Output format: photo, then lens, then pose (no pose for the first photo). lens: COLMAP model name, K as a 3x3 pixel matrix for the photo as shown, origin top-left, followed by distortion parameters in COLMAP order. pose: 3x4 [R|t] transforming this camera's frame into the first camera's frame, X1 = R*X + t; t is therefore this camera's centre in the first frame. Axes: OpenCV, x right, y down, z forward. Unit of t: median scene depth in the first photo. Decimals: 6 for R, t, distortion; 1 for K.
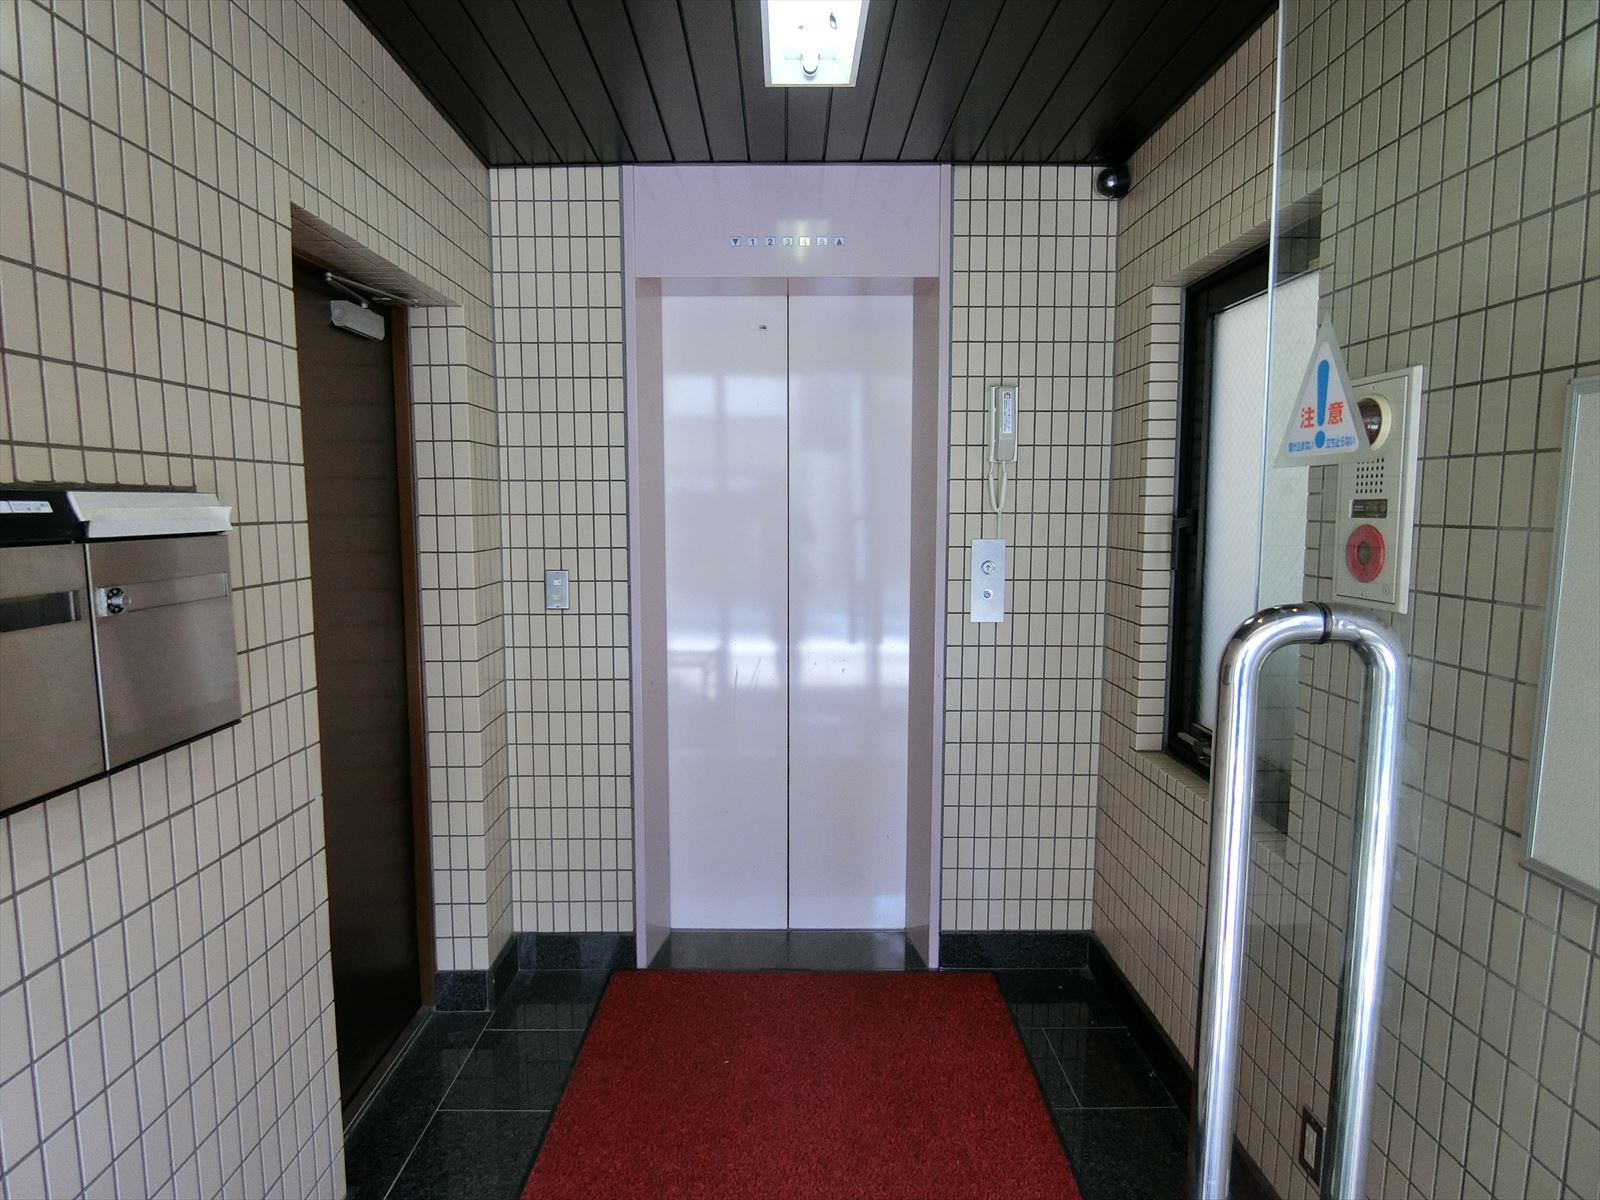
lens RADIAL K [[896.2, 0, 793.1], [0, 896.2, 605.8], [0, 0, 1]] dist [-0.006945, -0.002013]
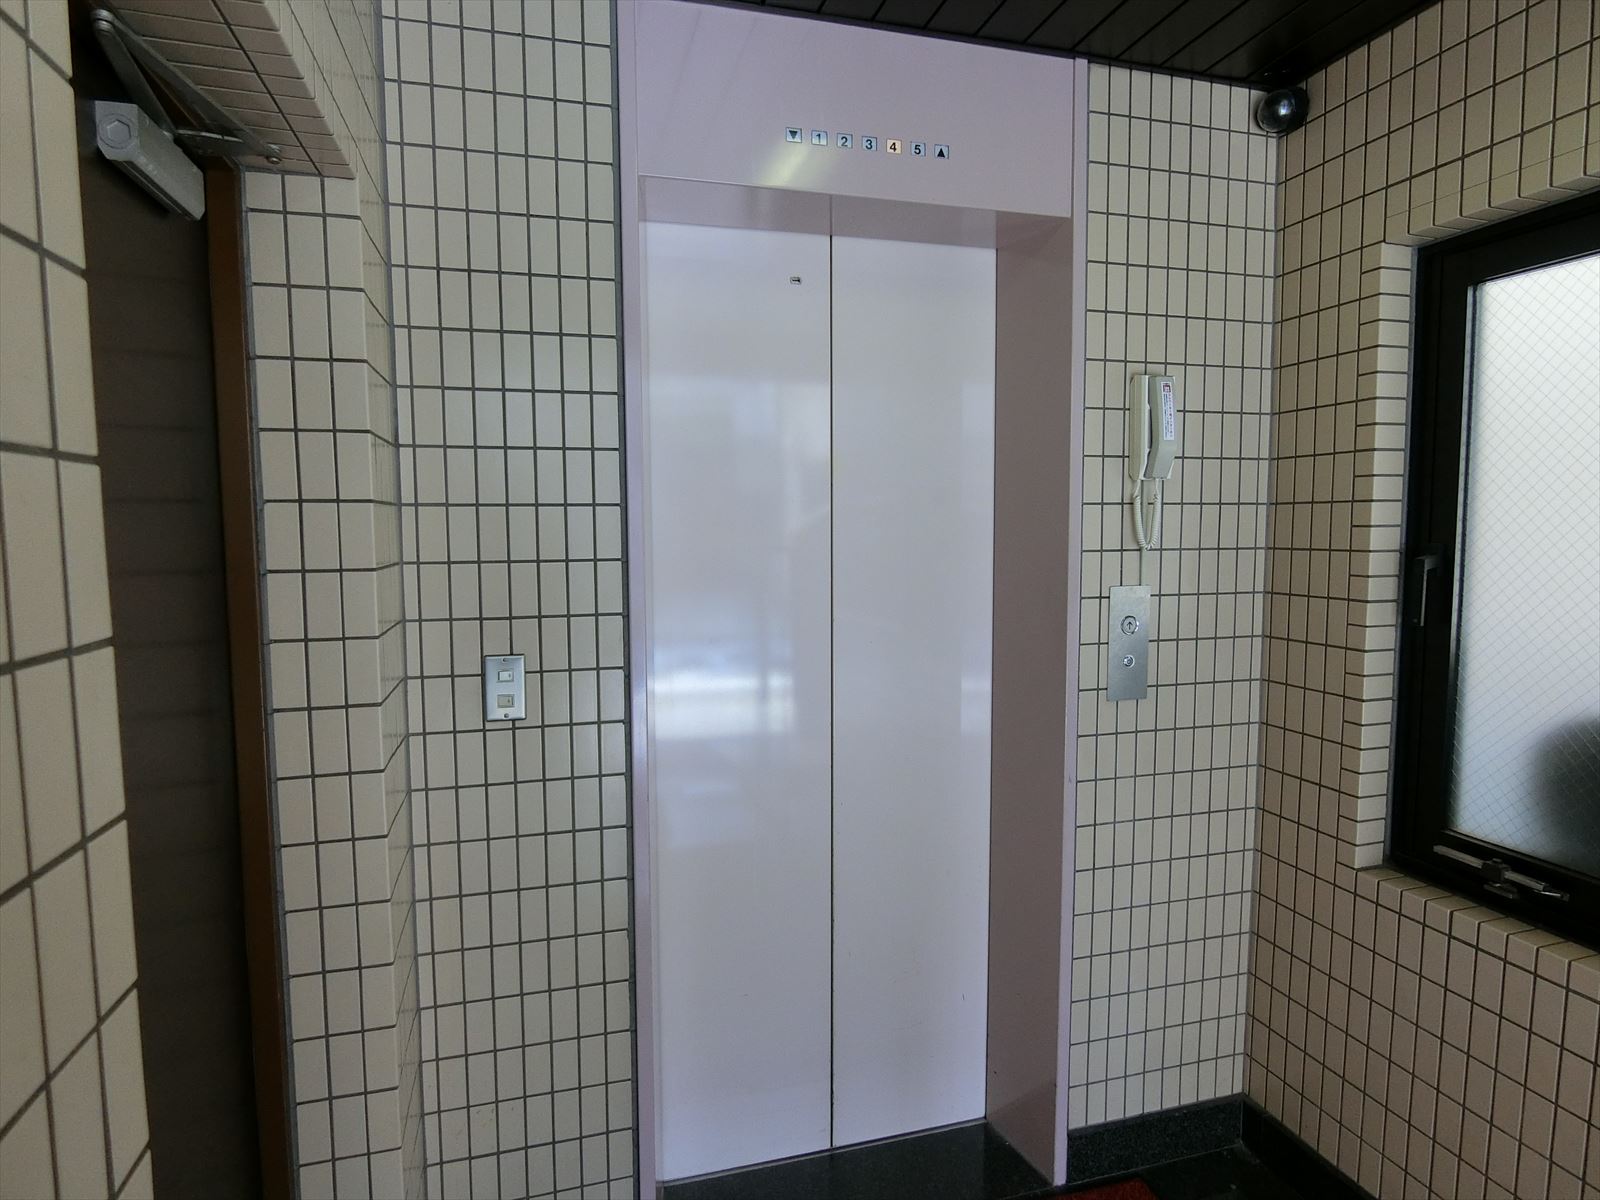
lens RADIAL K [[896.2, 0, 793.1], [0, 896.2, 605.8], [0, 0, 1]] dist [-0.006945, -0.002013]
pose [[0.962758, -0.029840, 0.268712, -0.242852], [0.036651, 0.999121, -0.020367, -0.054511], [-0.267868, 0.029457, 0.963005, 0.383465]]
